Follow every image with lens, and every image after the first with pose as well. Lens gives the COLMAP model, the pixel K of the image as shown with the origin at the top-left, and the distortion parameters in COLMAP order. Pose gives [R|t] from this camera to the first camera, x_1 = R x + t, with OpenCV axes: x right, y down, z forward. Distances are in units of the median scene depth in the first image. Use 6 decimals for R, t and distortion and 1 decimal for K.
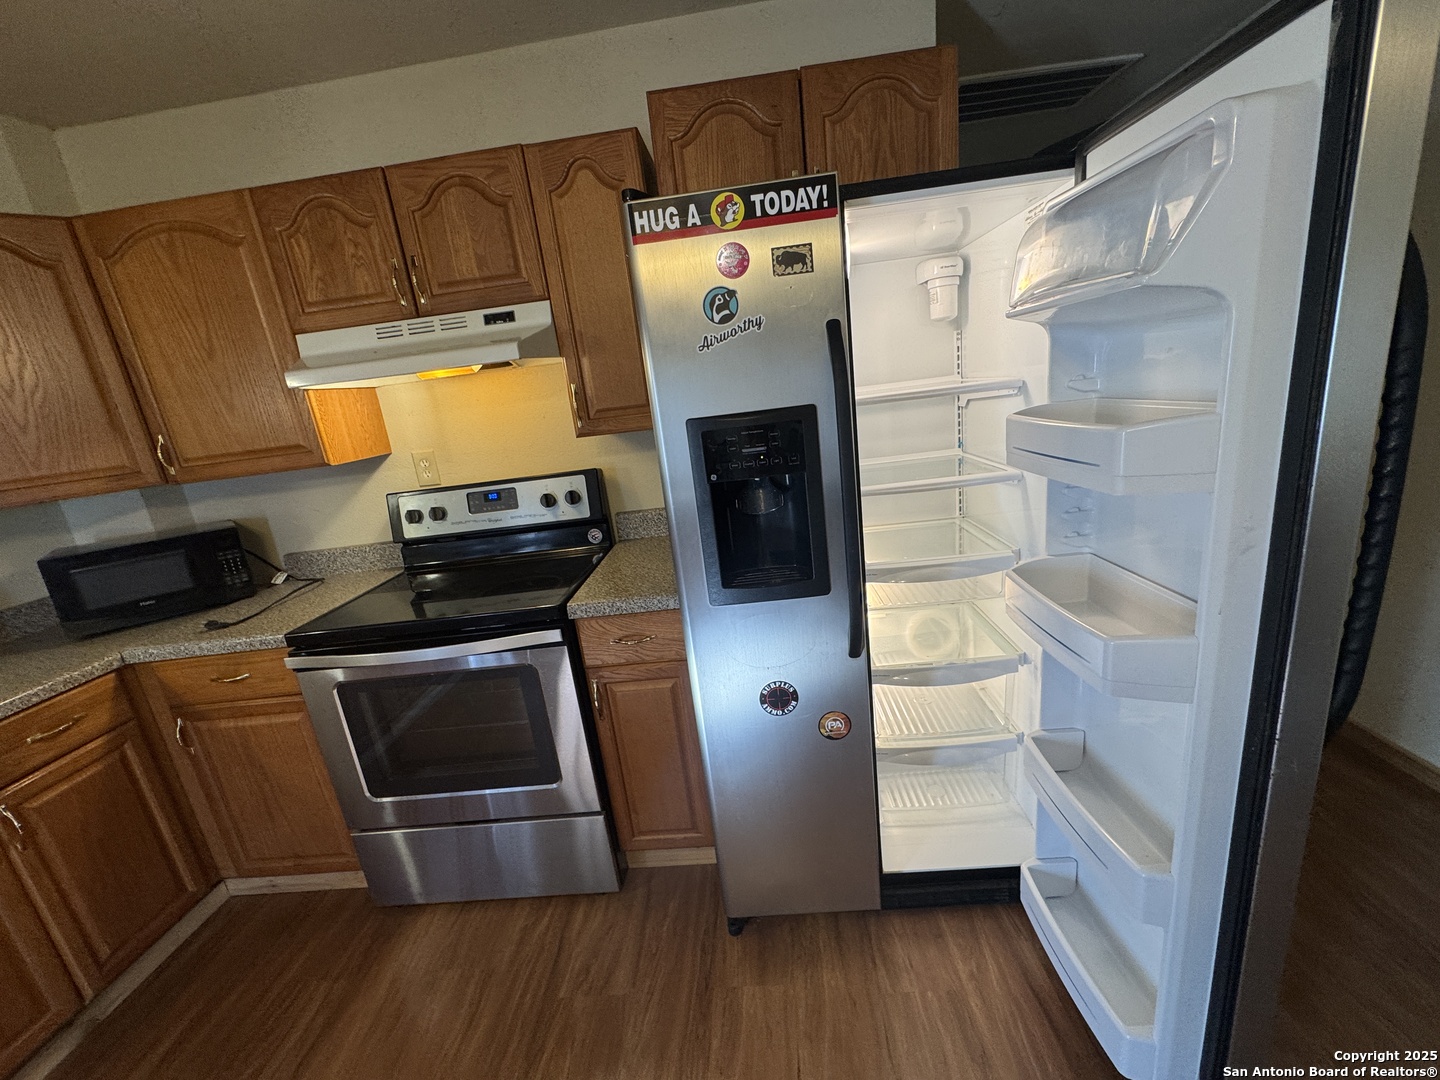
lens RADIAL K [[576.7, 0, 721.8], [0, 576.7, 542.8], [0, 0, 1]] dist [-0.002990, 0.000164]
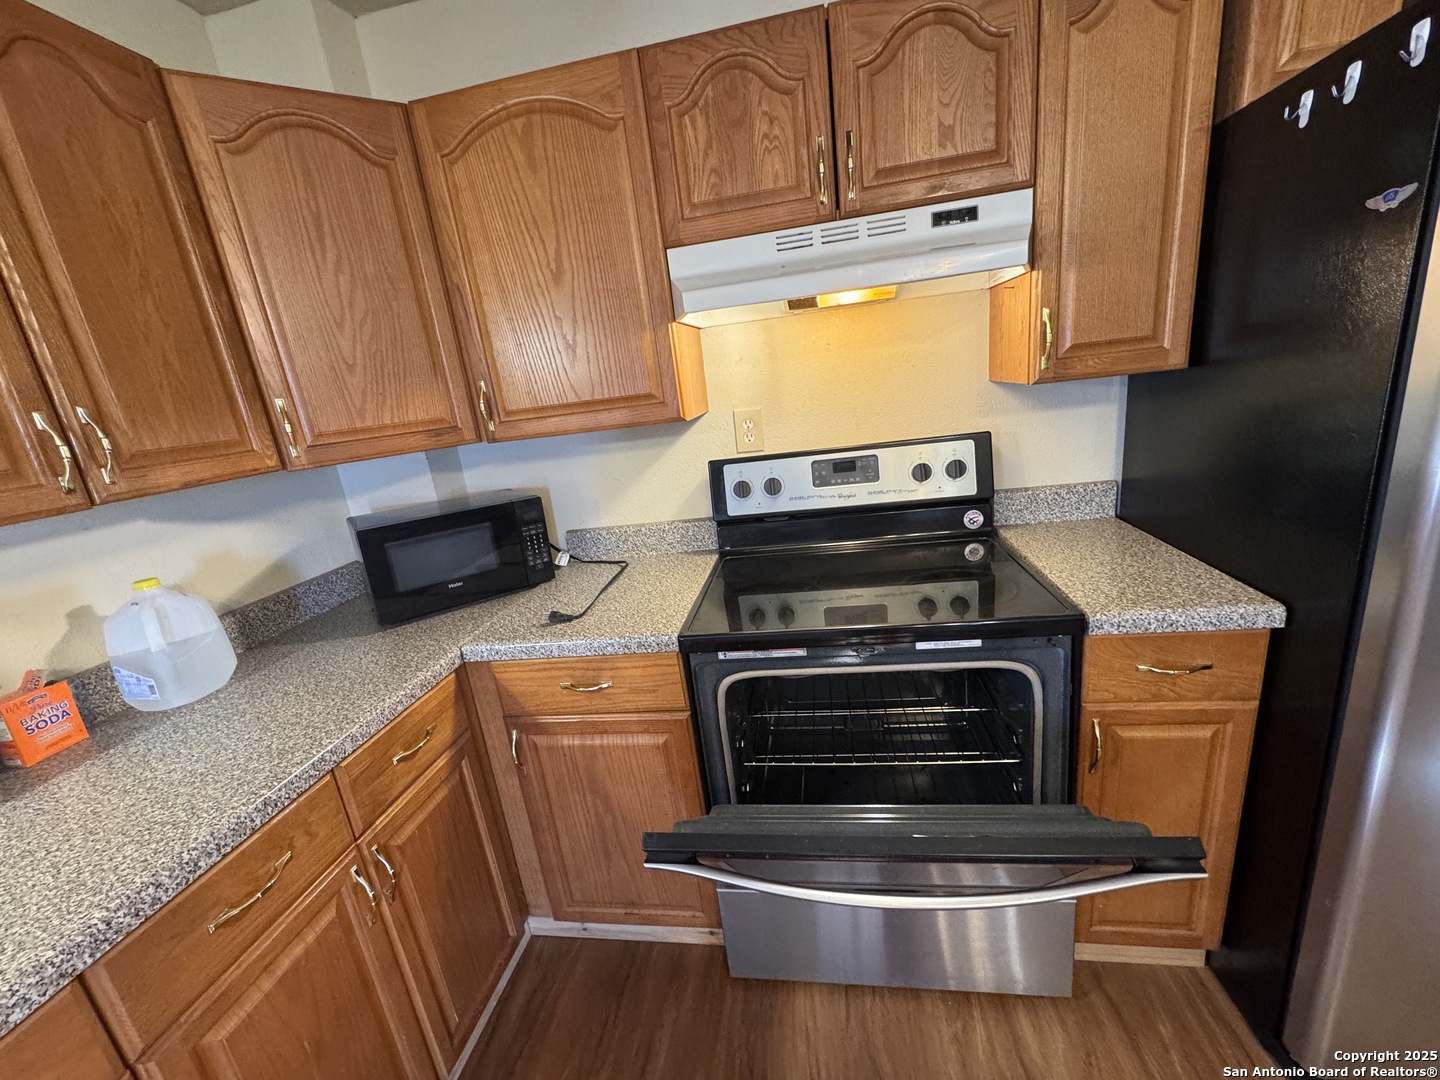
lens RADIAL K [[576.7, 0, 719.6], [0, 576.7, 542.9], [0, 0, 1]] dist [-0.002990, 0.000164]
pose [[0.993976, 0.030367, -0.105311, -0.587745], [-0.027924, 0.999307, 0.024594, 0.013376], [0.105985, -0.021506, 0.994135, 0.231659]]
